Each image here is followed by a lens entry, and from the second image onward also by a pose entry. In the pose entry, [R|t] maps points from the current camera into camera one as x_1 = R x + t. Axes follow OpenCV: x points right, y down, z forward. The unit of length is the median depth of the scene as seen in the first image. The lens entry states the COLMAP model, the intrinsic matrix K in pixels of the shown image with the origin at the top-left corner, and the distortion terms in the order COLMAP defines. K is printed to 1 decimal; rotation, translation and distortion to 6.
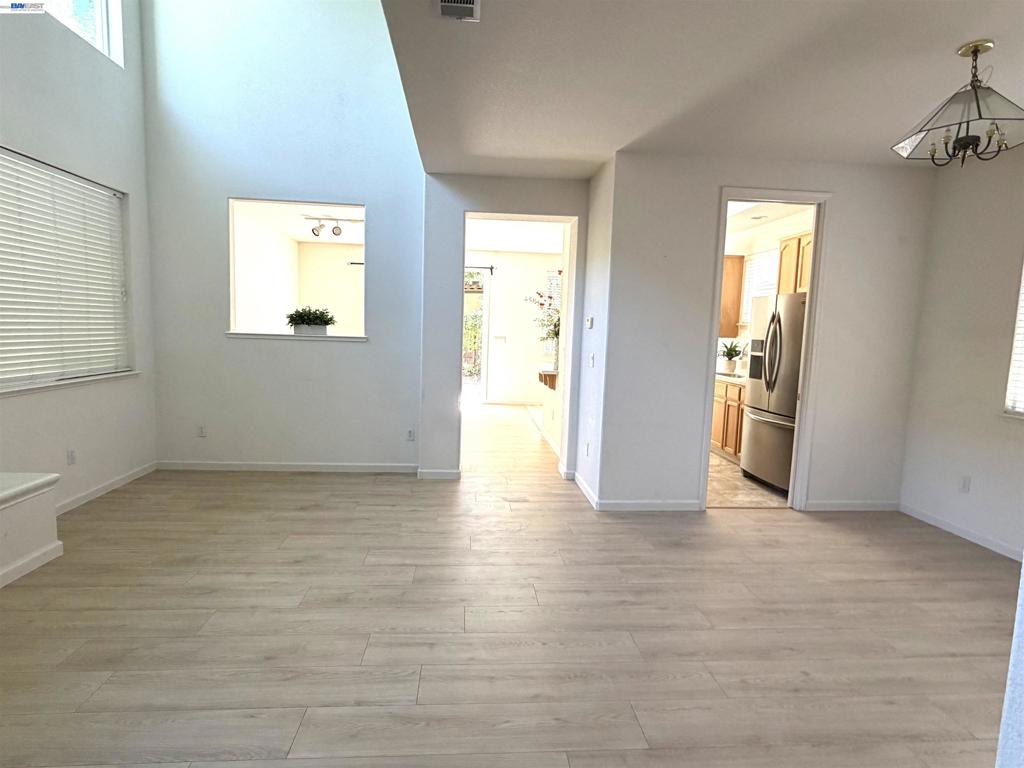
lens RADIAL K [[538.4, 0, 512.0], [0, 538.4, 384.0], [0, 0, 1]] dist [-0.002839, -0.000693]
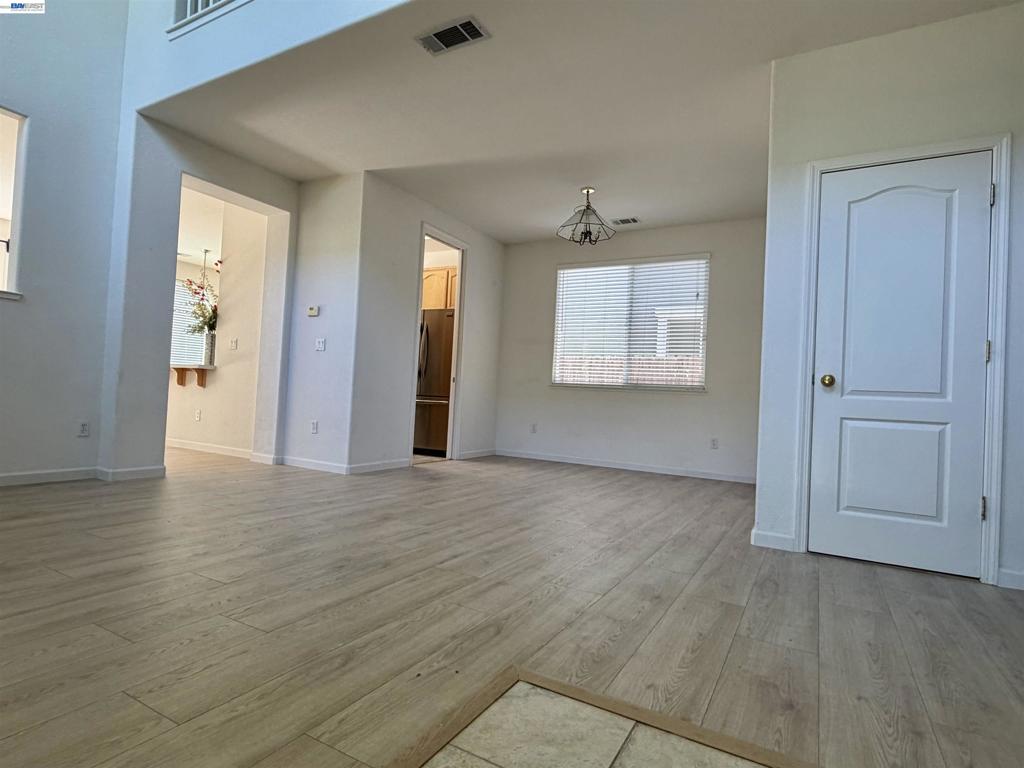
lens RADIAL K [[538.4, 0, 512.0], [0, 538.4, 384.0], [0, 0, 1]] dist [-0.002839, -0.000693]
pose [[0.566719, 0.017463, 0.823726, -0.562112], [0.051696, 0.997052, -0.056704, 0.123924], [-0.822287, 0.074719, 0.564146, 0.073117]]
